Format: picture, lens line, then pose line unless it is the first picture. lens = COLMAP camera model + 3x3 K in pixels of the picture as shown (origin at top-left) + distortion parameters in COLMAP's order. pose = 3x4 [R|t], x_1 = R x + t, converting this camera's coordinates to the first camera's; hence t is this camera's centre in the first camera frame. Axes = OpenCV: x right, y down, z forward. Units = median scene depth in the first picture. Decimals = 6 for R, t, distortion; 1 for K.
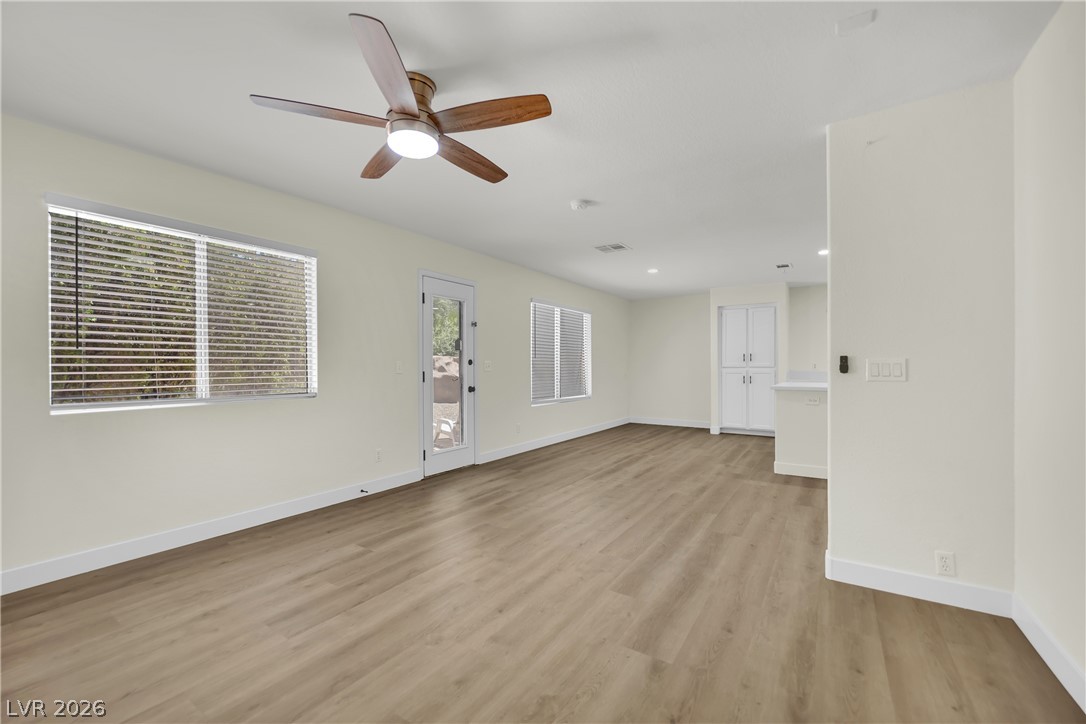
lens RADIAL K [[445.8, 0, 540.8], [0, 445.8, 360.8], [0, 0, 1]] dist [-0.019928, -0.000104]
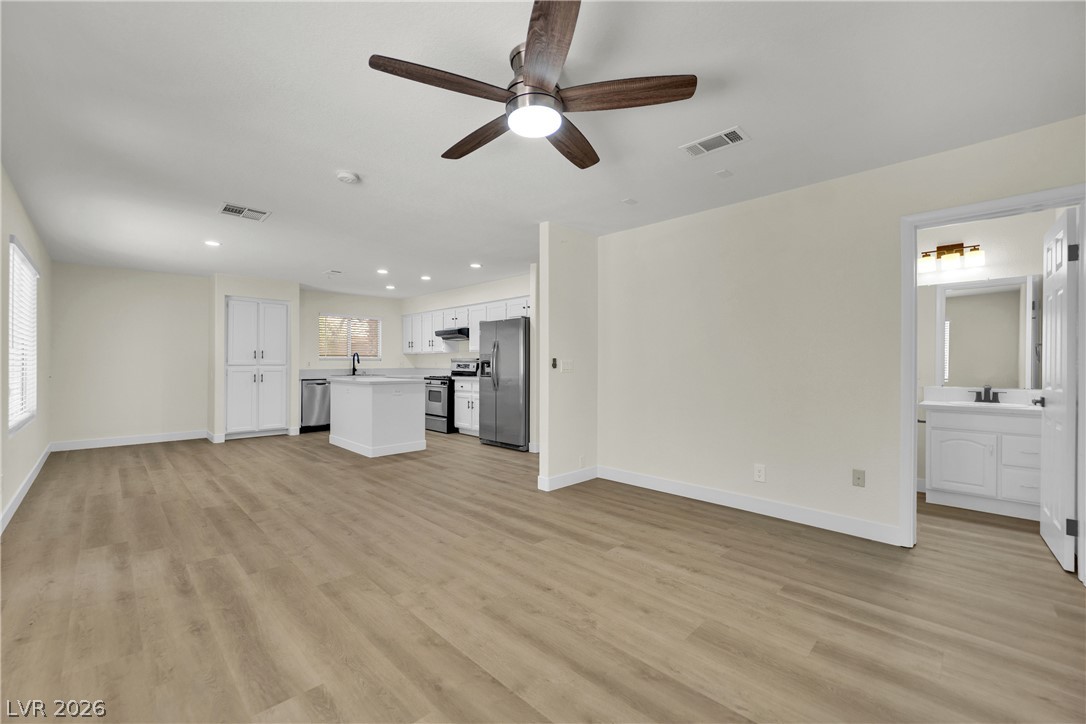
lens RADIAL K [[445.8, 0, 533.8], [0, 445.8, 363.9], [0, 0, 1]] dist [-0.019928, -0.000104]
pose [[0.213272, -0.000533, 0.976993, -0.815042], [-0.010038, 0.999946, 0.002737, 0.008002], [-0.976941, -0.010391, 0.213255, 0.570313]]
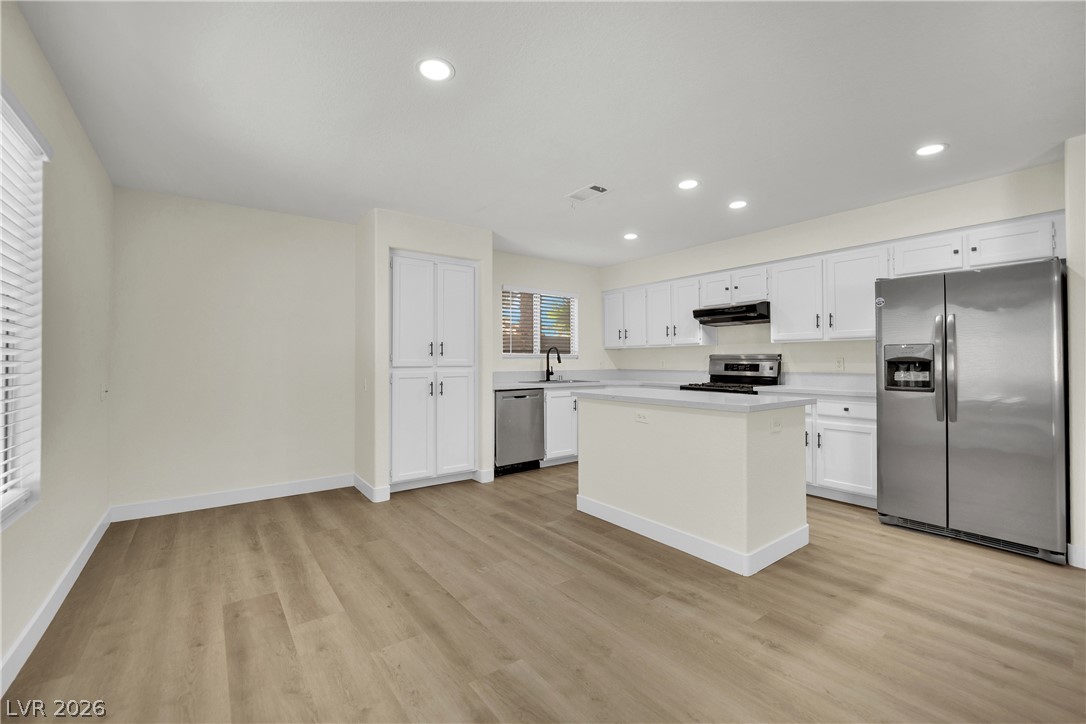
lens RADIAL K [[445.8, 0, 540.4], [0, 445.8, 366.8], [0, 0, 1]] dist [-0.019928, -0.000104]
pose [[0.336895, -0.010653, 0.941482, -0.040564], [-0.008212, 0.999865, 0.014252, 0.014198], [-0.941506, -0.012533, 0.336762, 1.720254]]
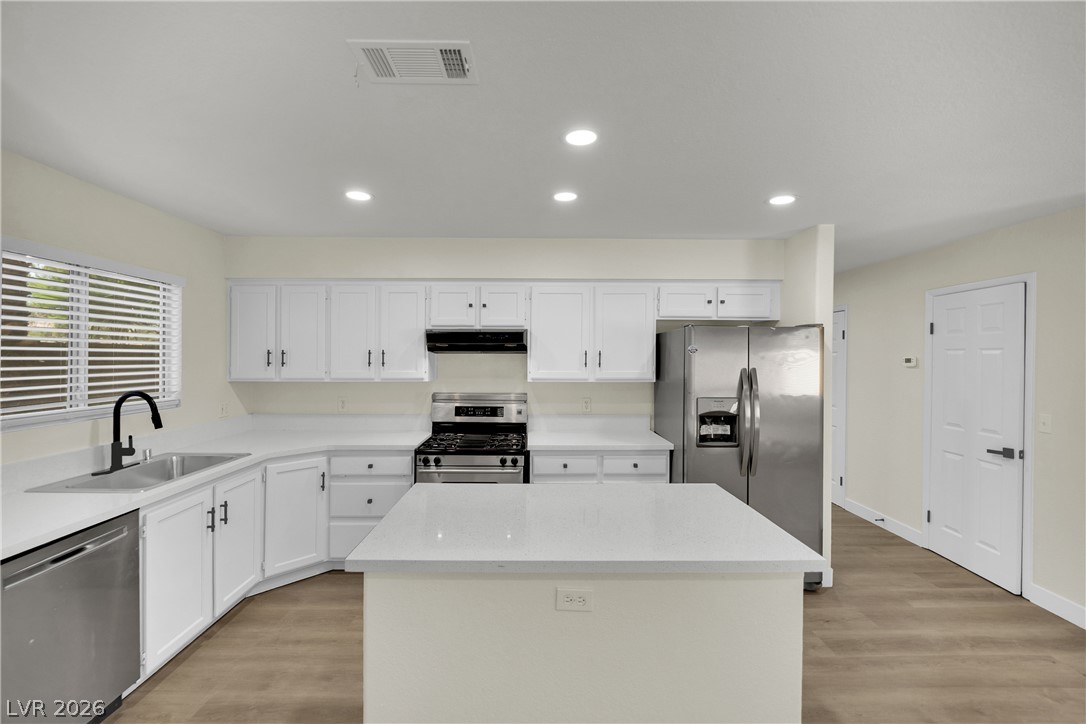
lens RADIAL K [[445.8, 0, 538.2], [0, 445.8, 359.7], [0, 0, 1]] dist [-0.019928, -0.000104]
pose [[-0.560295, -0.004307, 0.828282, 0.644790], [-0.012001, 0.999924, -0.002919, -0.108338], [-0.828206, -0.011576, -0.560304, 2.136214]]
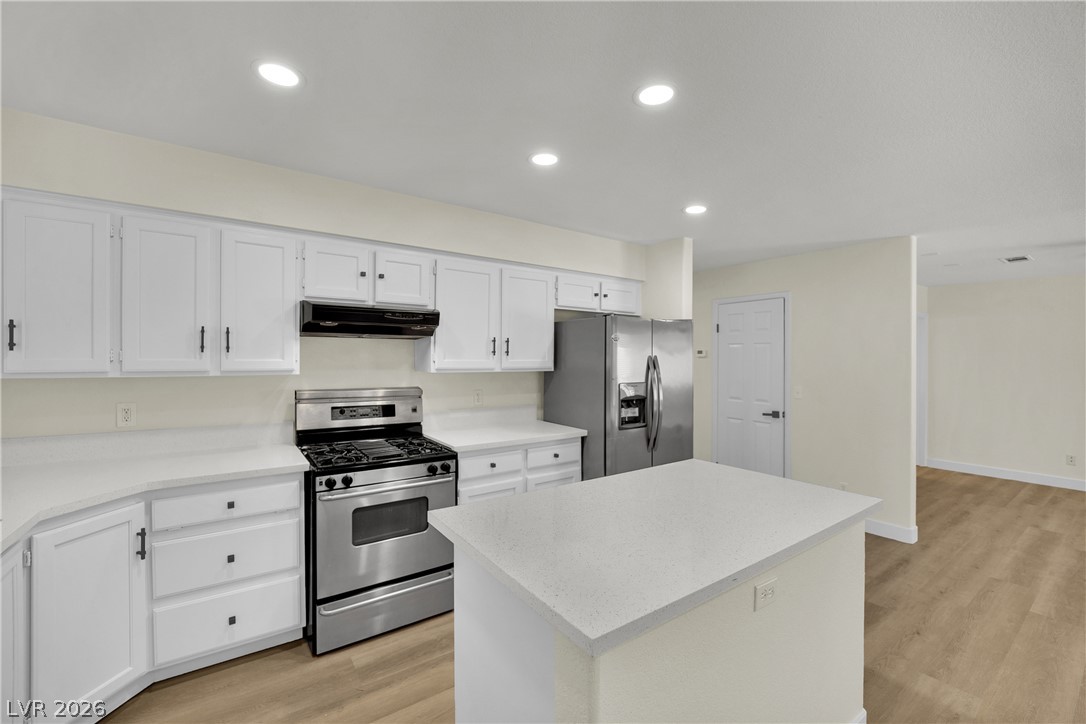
lens RADIAL K [[445.8, 0, 535.2], [0, 445.8, 357.9], [0, 0, 1]] dist [-0.019928, -0.000104]
pose [[-0.928245, -0.005047, 0.371934, 1.060615], [-0.009810, 0.999892, -0.010915, -0.076816], [-0.371839, -0.013781, -0.928195, 2.334548]]
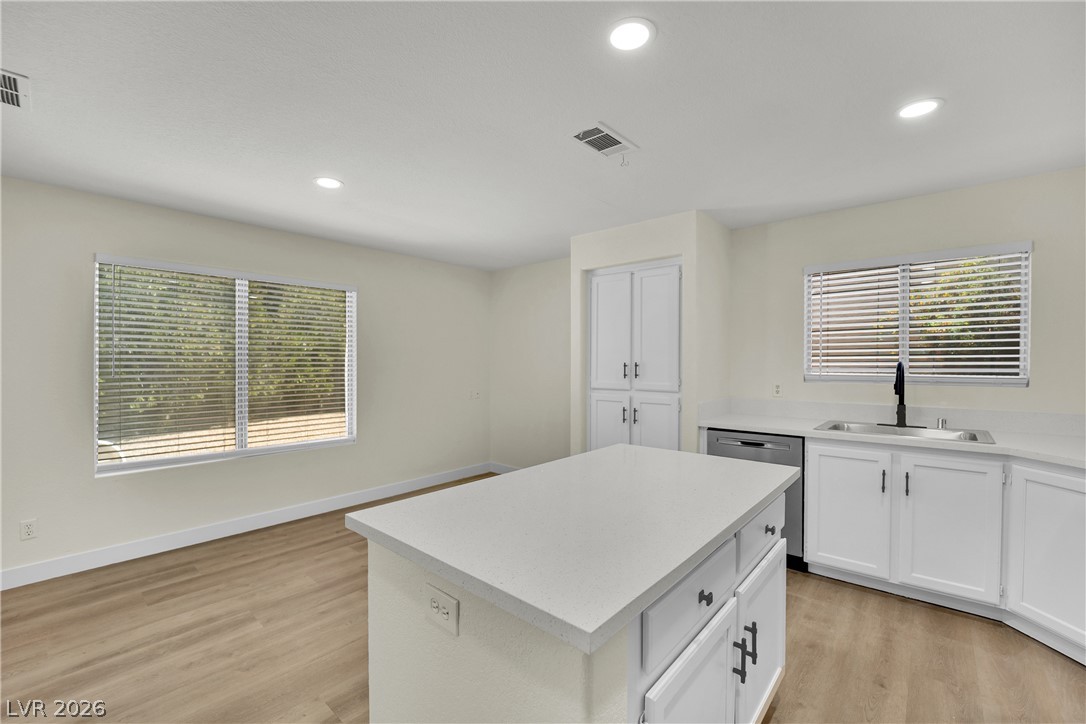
lens RADIAL K [[445.8, 0, 542.8], [0, 445.8, 361.3], [0, 0, 1]] dist [-0.019928, -0.000104]
pose [[0.992090, -0.005787, -0.125392, 1.093760], [0.007170, 0.999918, 0.010578, -0.060961], [0.125321, -0.011394, 0.992051, 1.236217]]
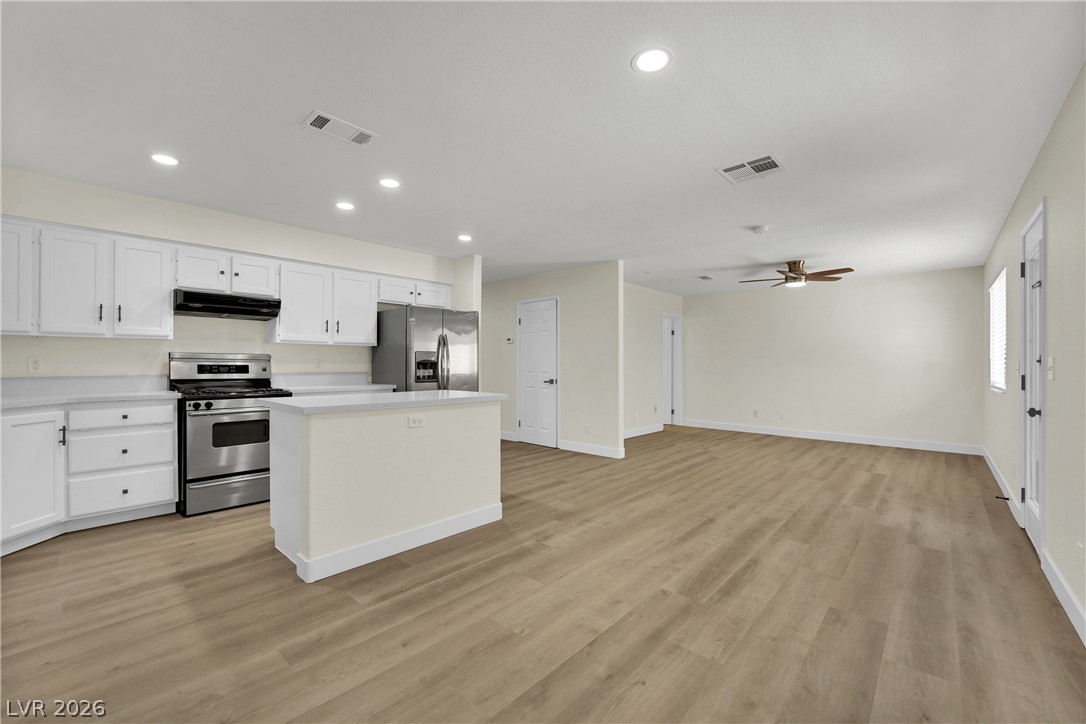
lens RADIAL K [[445.8, 0, 534.6], [0, 445.8, 361.9], [0, 0, 1]] dist [-0.019928, -0.000104]
pose [[-0.986297, -0.003599, 0.164940, 0.594707], [-0.006020, 0.999881, -0.014184, 0.025060], [-0.164869, -0.014983, -0.986202, 2.760044]]
